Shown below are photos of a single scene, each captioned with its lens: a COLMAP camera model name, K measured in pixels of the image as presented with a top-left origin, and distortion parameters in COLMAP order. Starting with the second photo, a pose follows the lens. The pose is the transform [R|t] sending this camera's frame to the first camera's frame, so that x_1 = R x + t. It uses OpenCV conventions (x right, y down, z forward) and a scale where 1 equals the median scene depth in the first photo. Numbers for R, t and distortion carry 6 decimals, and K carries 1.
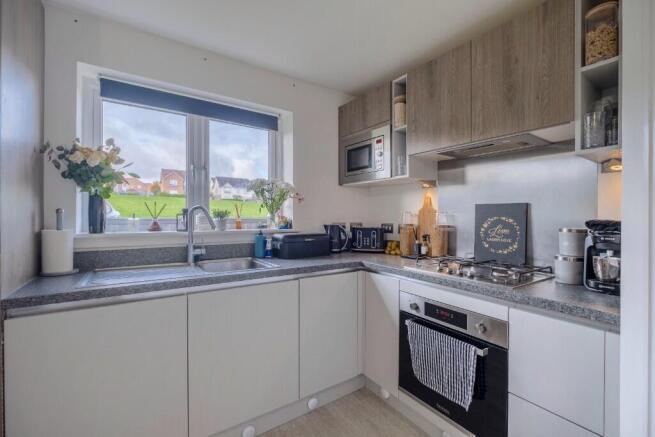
lens RADIAL K [[297.1, 0, 327.5], [0, 297.1, 218.5], [0, 0, 1]] dist [-0.002354, -0.000226]
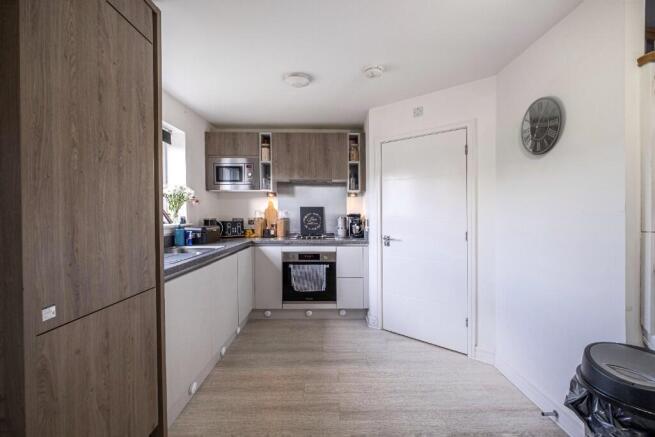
lens RADIAL K [[284.7, 0, 339.1], [0, 284.7, 225.1], [0, 0, 1]] dist [-0.000154, -0.000101]
pose [[0.550845, -0.044736, 0.833408, -0.921037], [0.013688, 0.998912, 0.044573, -0.006858], [-0.834495, -0.013145, 0.550858, -0.273545]]
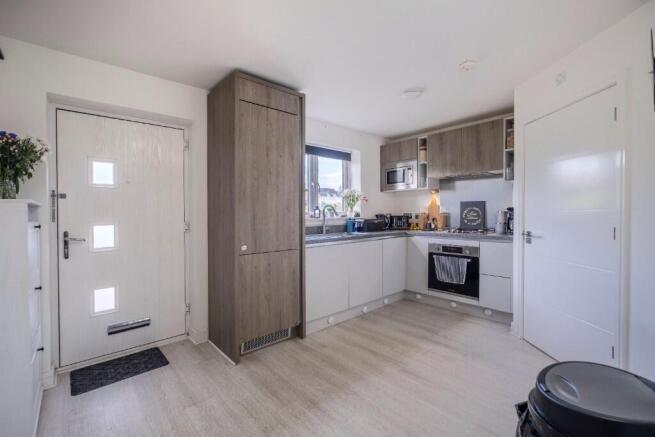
lens RADIAL K [[288.1, 0, 326.5], [0, 288.1, 227.4], [0, 0, 1]] dist [-0.000850, -0.000371]
pose [[0.992959, -0.026843, 0.115381, -0.611687], [0.022189, 0.998895, 0.041439, 0.024578], [-0.116366, -0.038587, 0.992457, -0.815783]]
